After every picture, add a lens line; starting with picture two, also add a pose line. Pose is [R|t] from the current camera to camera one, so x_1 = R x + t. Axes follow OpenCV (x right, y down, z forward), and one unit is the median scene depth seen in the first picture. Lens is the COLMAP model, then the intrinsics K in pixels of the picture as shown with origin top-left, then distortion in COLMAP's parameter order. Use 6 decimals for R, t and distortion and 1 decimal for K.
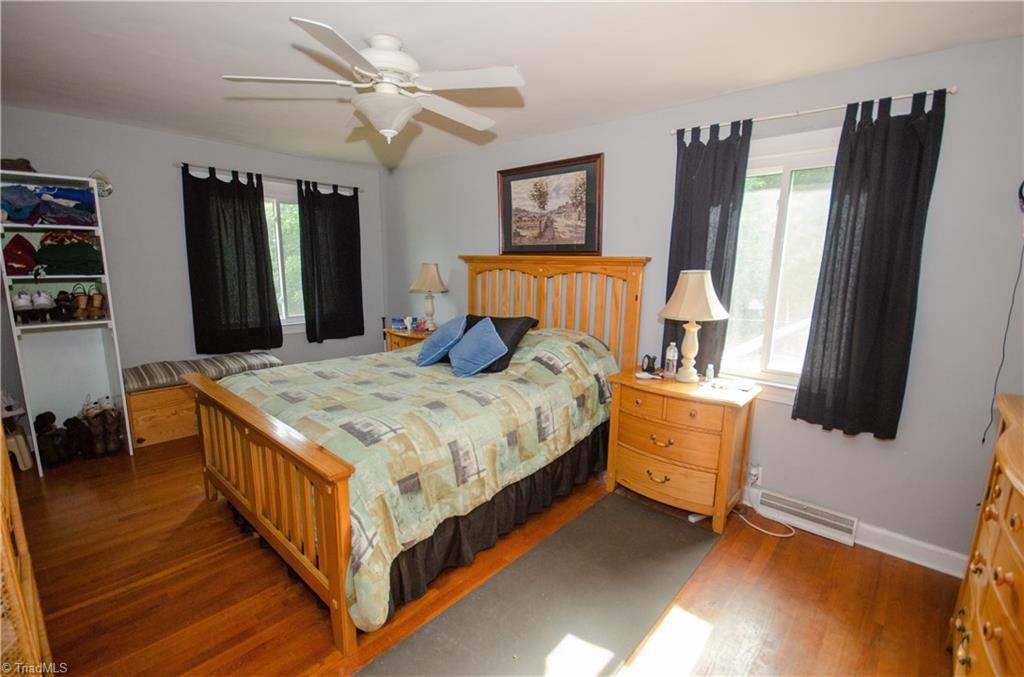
lens RADIAL K [[450.1, 0, 512.6], [0, 450.1, 346.6], [0, 0, 1]] dist [-0.004293, -0.003104]
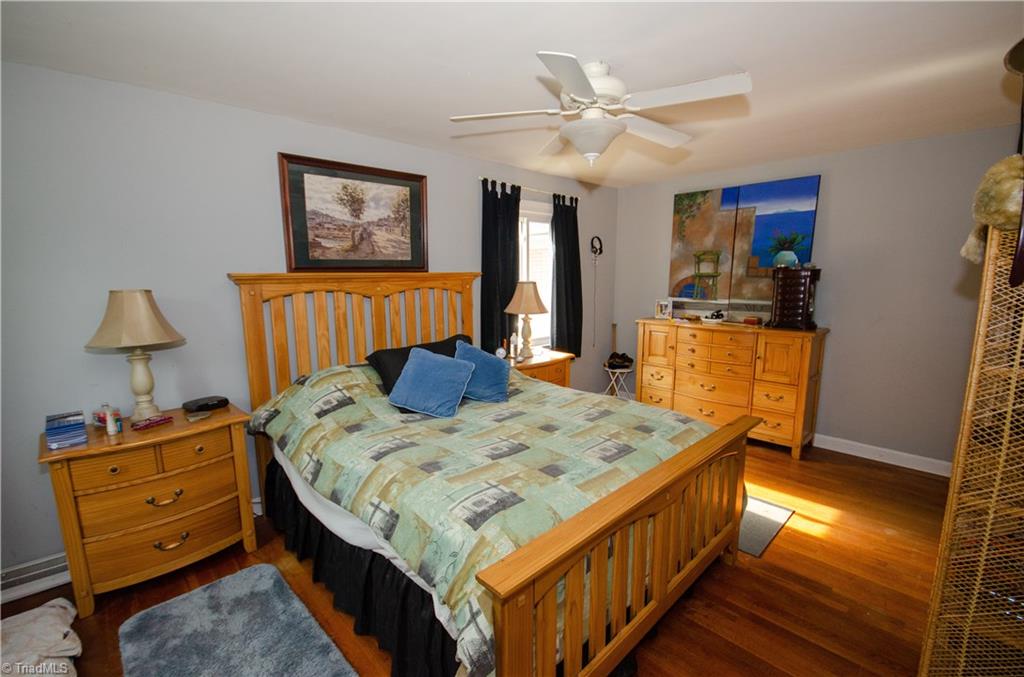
lens RADIAL K [[450.1, 0, 512.6], [0, 450.1, 346.6], [0, 0, 1]] dist [-0.004293, -0.003104]
pose [[0.068304, -0.176167, 0.981988, -0.848190], [0.193480, 0.967939, 0.160188, -0.159582], [-0.978724, 0.179054, 0.100199, 0.716183]]
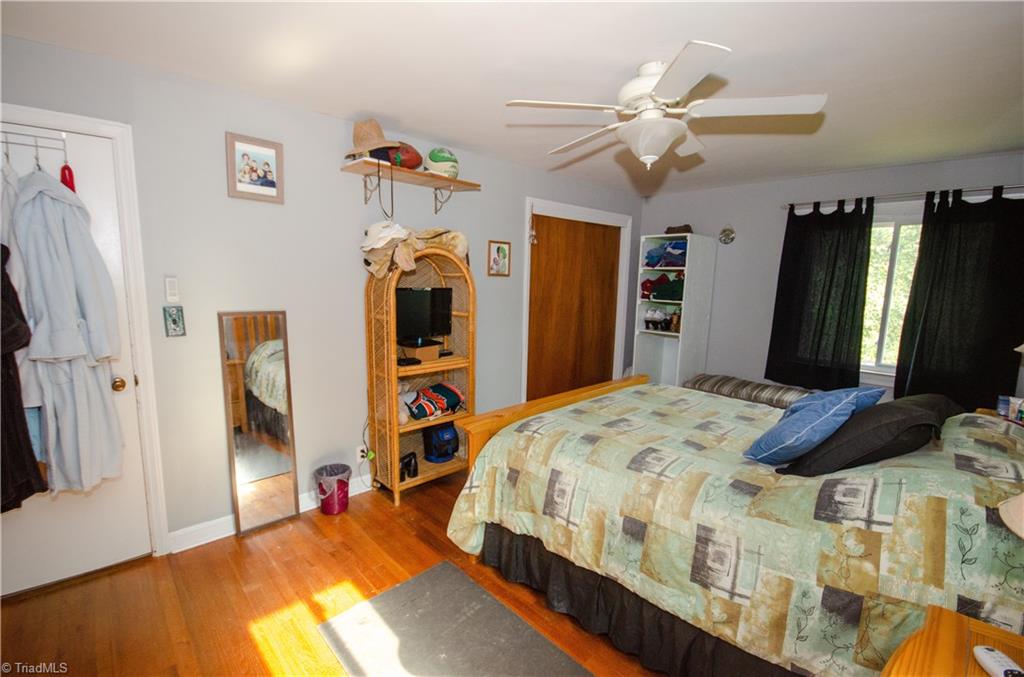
lens RADIAL K [[450.1, 0, 512.6], [0, 450.1, 346.6], [0, 0, 1]] dist [-0.004293, -0.003104]
pose [[-0.070090, 0.124921, -0.989688, 0.472978], [-0.211456, 0.967721, 0.137124, -0.094678], [0.974871, 0.218886, -0.041413, 0.524745]]
